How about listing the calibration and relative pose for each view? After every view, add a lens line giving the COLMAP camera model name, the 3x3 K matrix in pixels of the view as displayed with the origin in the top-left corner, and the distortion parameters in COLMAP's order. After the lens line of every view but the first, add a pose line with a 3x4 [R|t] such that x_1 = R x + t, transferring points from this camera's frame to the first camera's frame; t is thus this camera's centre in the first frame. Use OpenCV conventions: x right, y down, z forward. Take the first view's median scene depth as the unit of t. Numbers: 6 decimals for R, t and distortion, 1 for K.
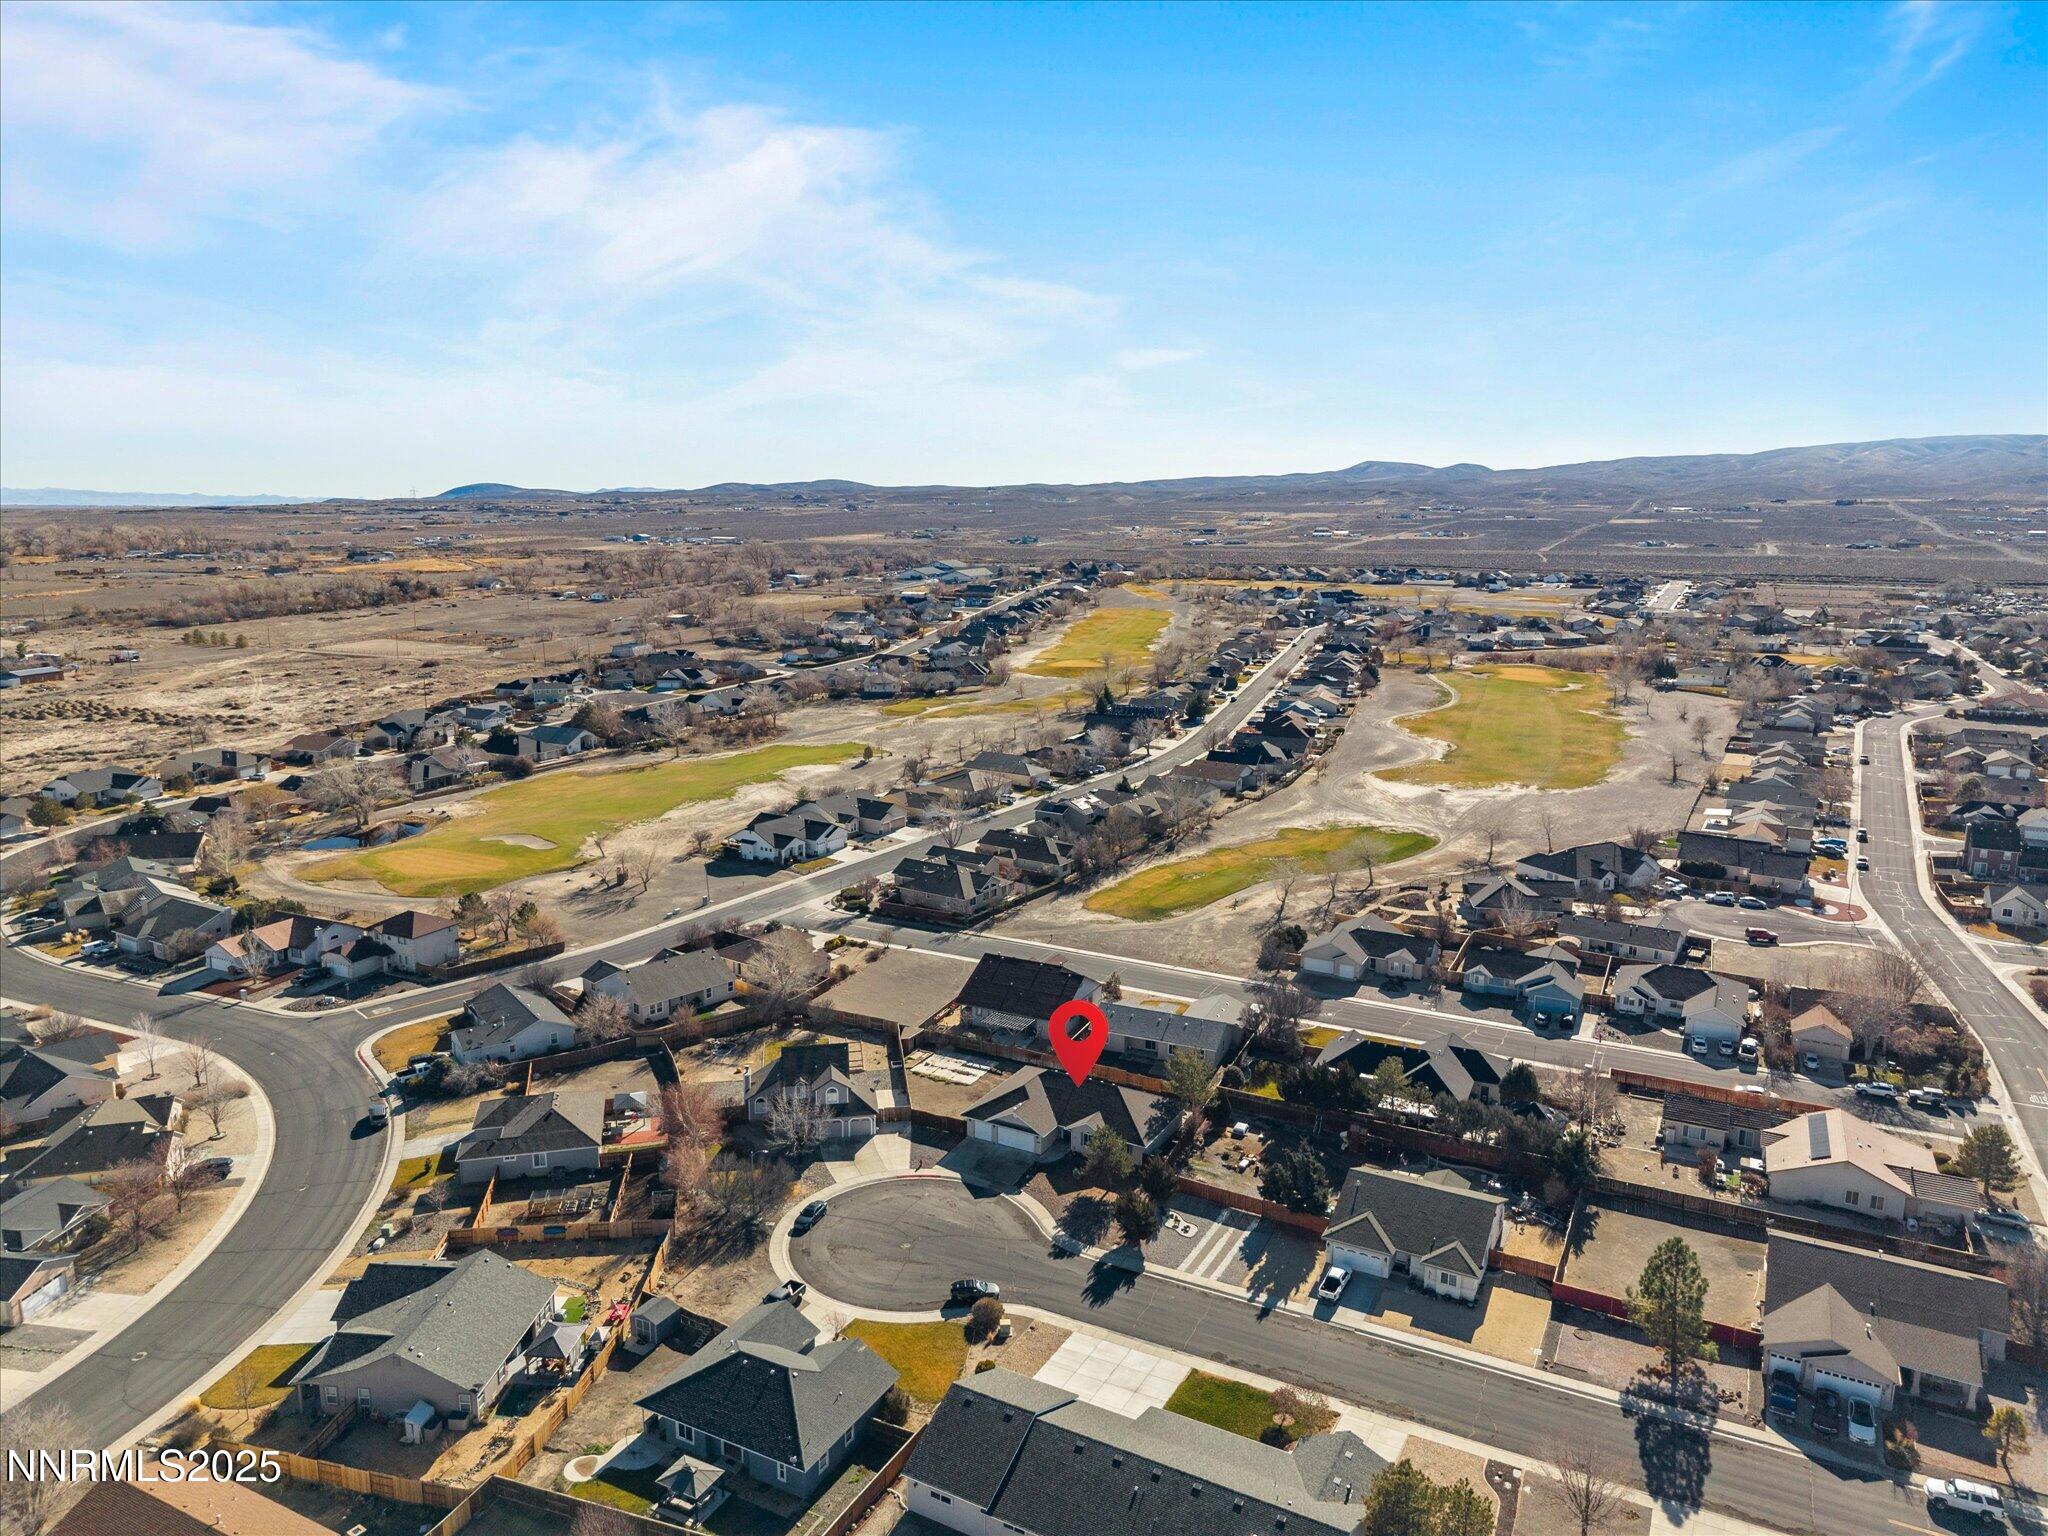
lens RADIAL K [[1364.9, 0, 1028.5], [0, 1364.9, 767.4], [0, 0, 1]] dist [0.012835, -0.013278]
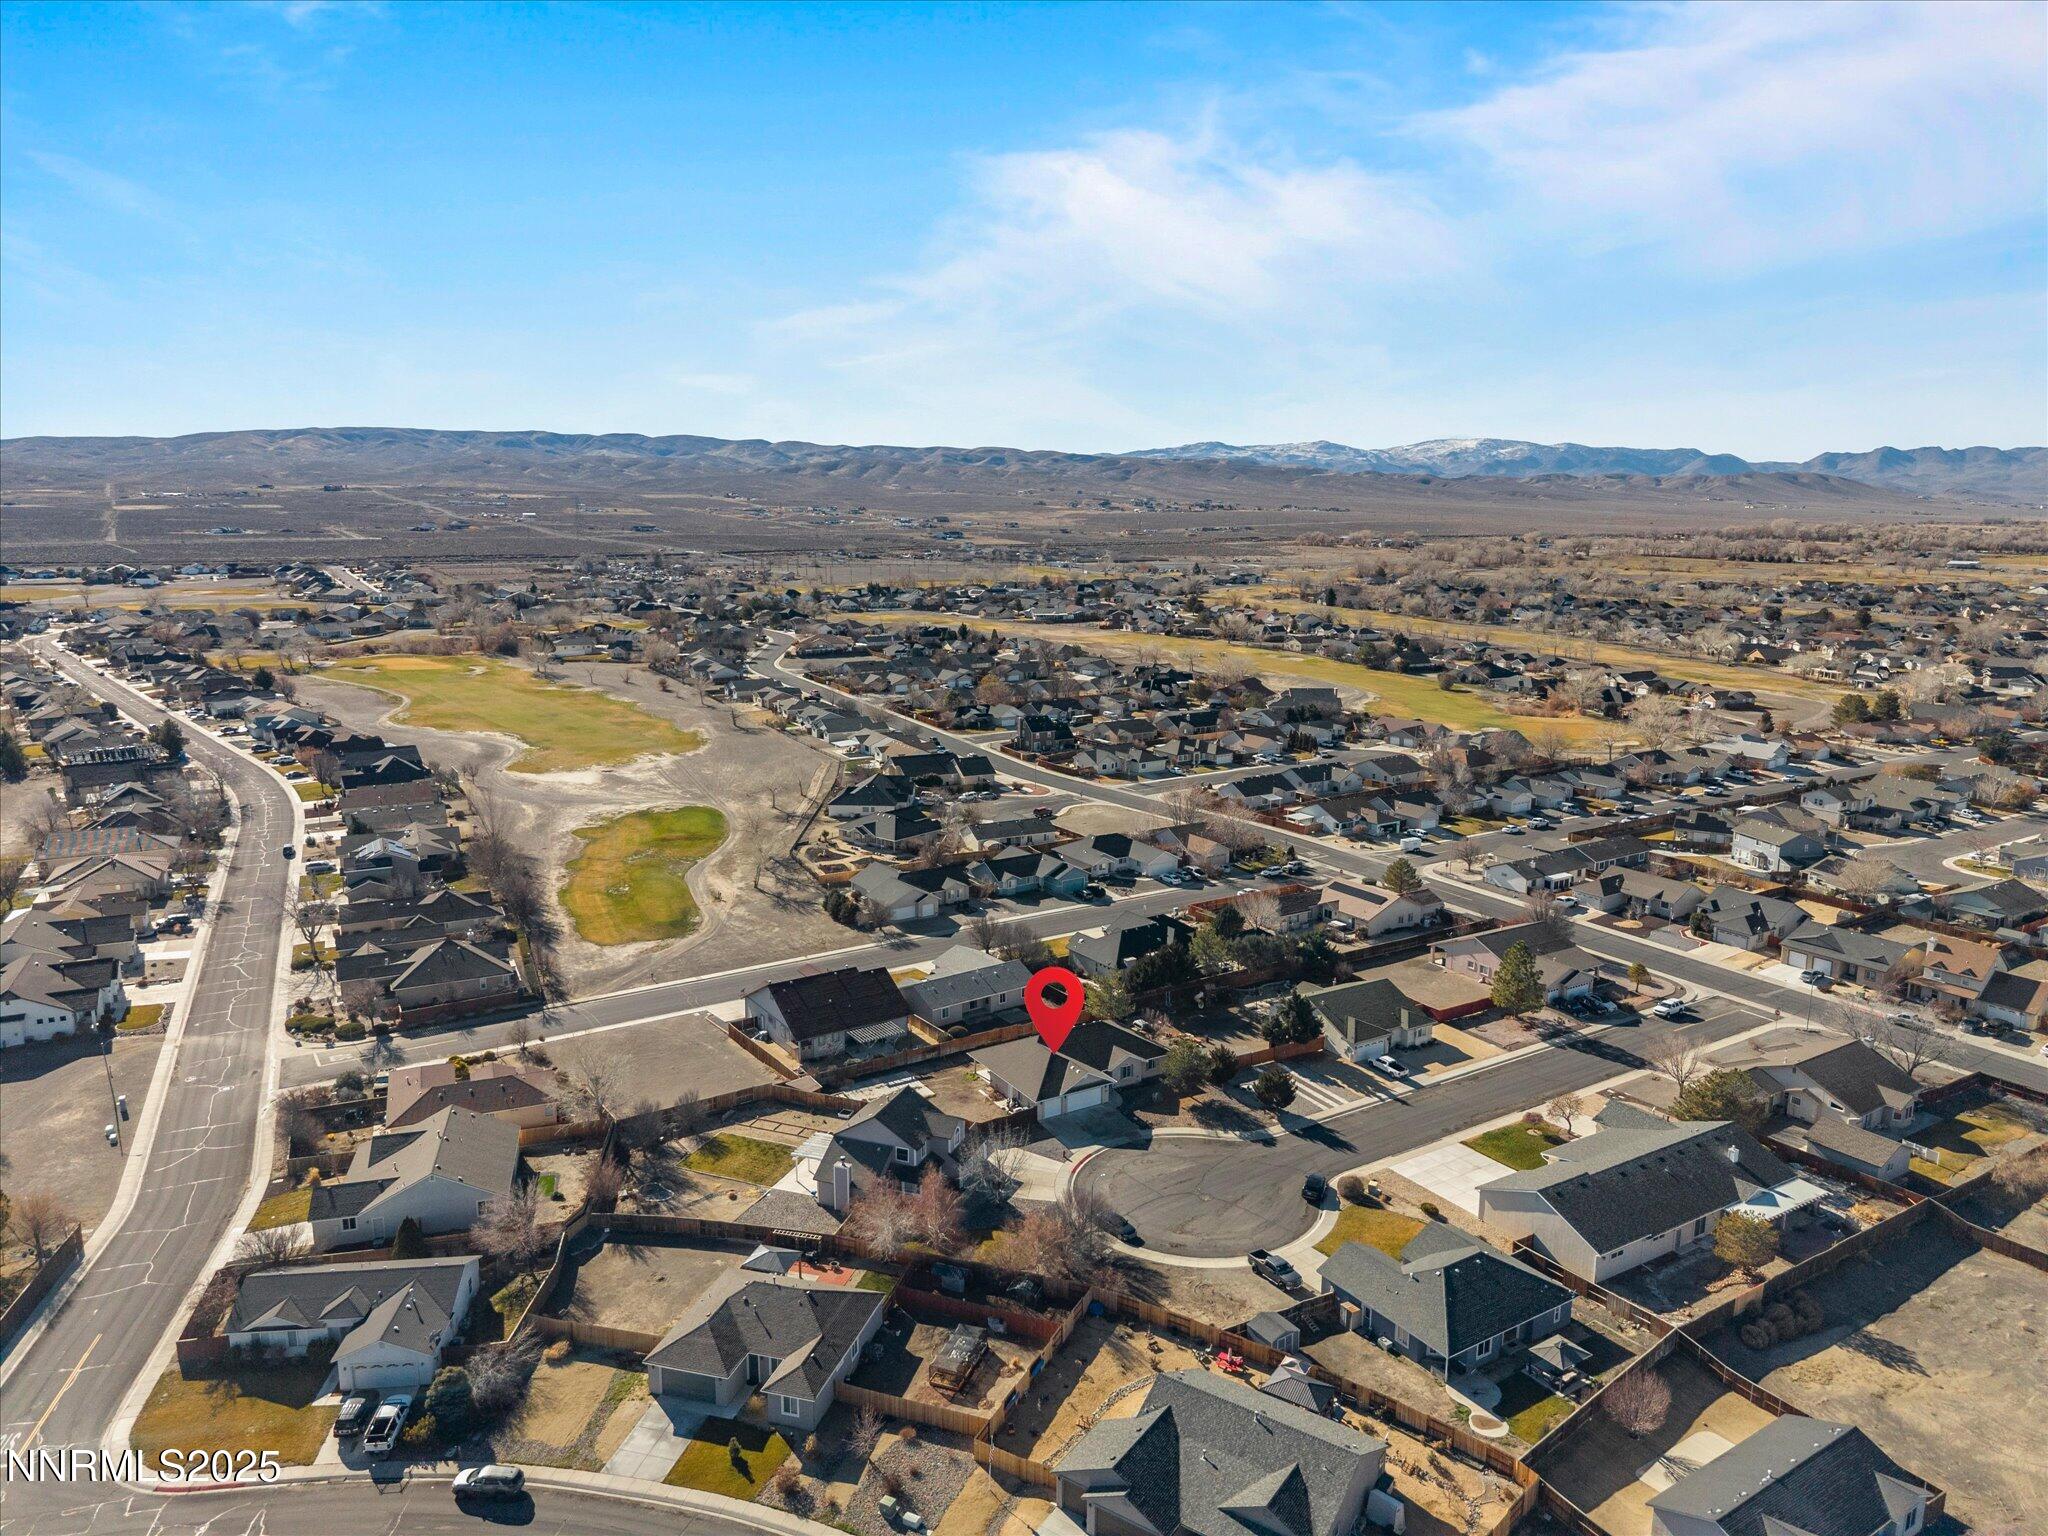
lens RADIAL K [[1364.9, 0, 1028.5], [0, 1364.9, 767.4], [0, 0, 1]] dist [0.012835, -0.013278]
pose [[0.501347, -0.165762, 0.849220, -1.059789], [0.157496, 0.982564, 0.098810, -0.098103], [-0.850791, 0.084210, 0.518713, 0.602034]]
